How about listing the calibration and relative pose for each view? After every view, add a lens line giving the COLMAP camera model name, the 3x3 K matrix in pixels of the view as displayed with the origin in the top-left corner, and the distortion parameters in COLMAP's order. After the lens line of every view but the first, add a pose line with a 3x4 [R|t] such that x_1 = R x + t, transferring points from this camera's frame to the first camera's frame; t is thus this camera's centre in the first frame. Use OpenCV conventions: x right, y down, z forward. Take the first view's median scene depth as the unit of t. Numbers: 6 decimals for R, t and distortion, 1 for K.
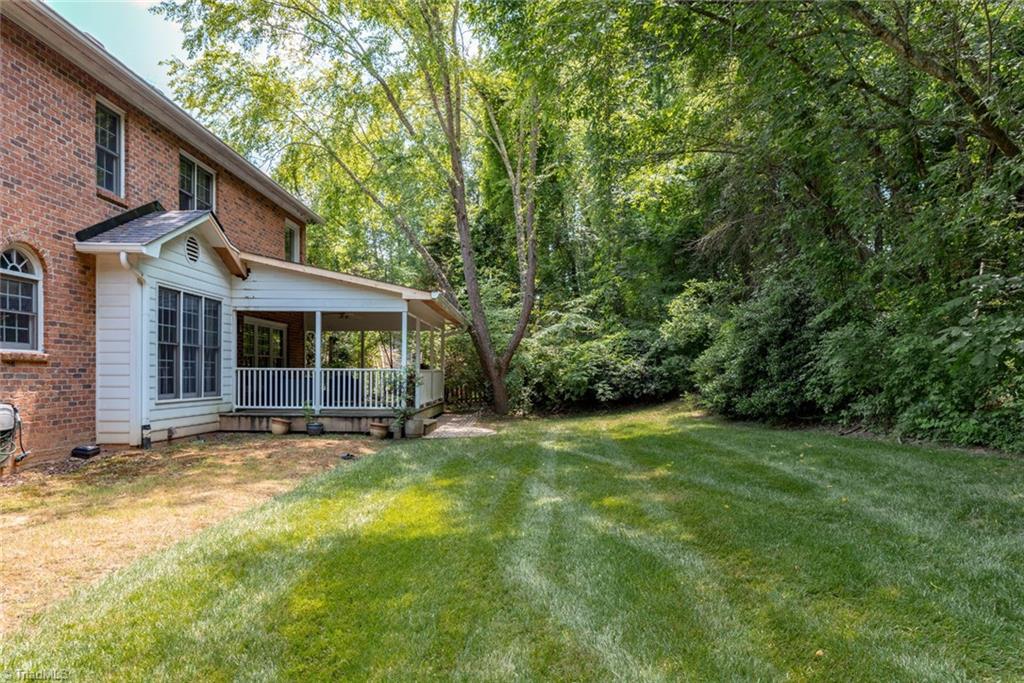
lens RADIAL K [[634.3, 0, 512.9], [0, 634.3, 375.2], [0, 0, 1]] dist [0.000997, 0.000049]
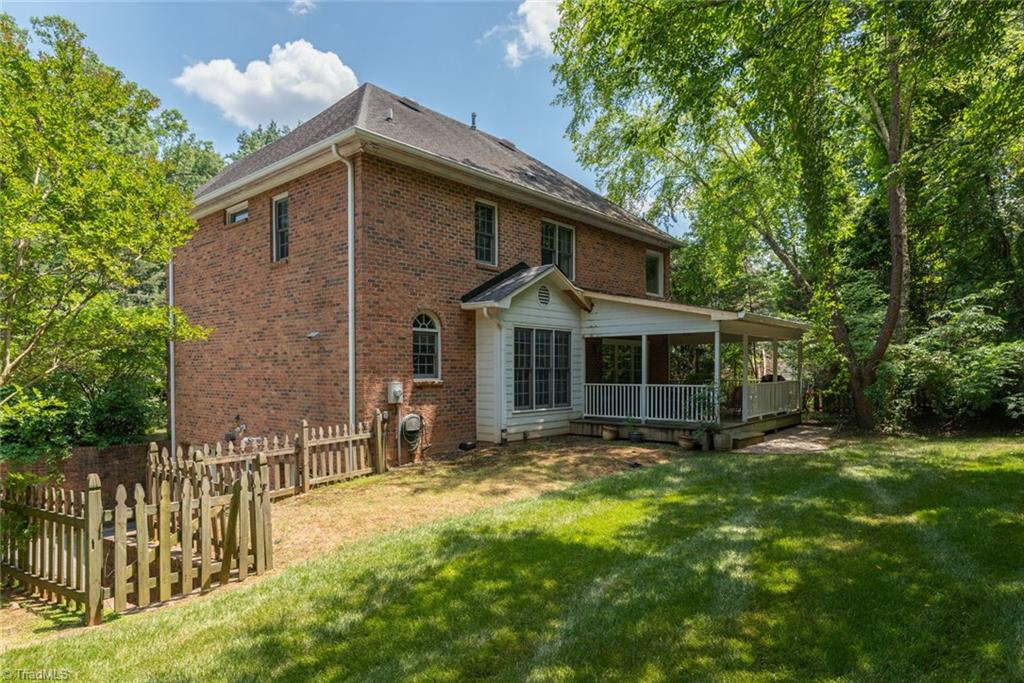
lens RADIAL K [[604.3, 0, 511.8], [0, 604.3, 374.9], [0, 0, 1]] dist [-0.001899, -0.000652]
pose [[0.763348, -0.004635, -0.645970, 0.270466], [0.009118, 0.999952, 0.003601, -0.041916], [0.645923, -0.008638, 0.763354, 0.002847]]
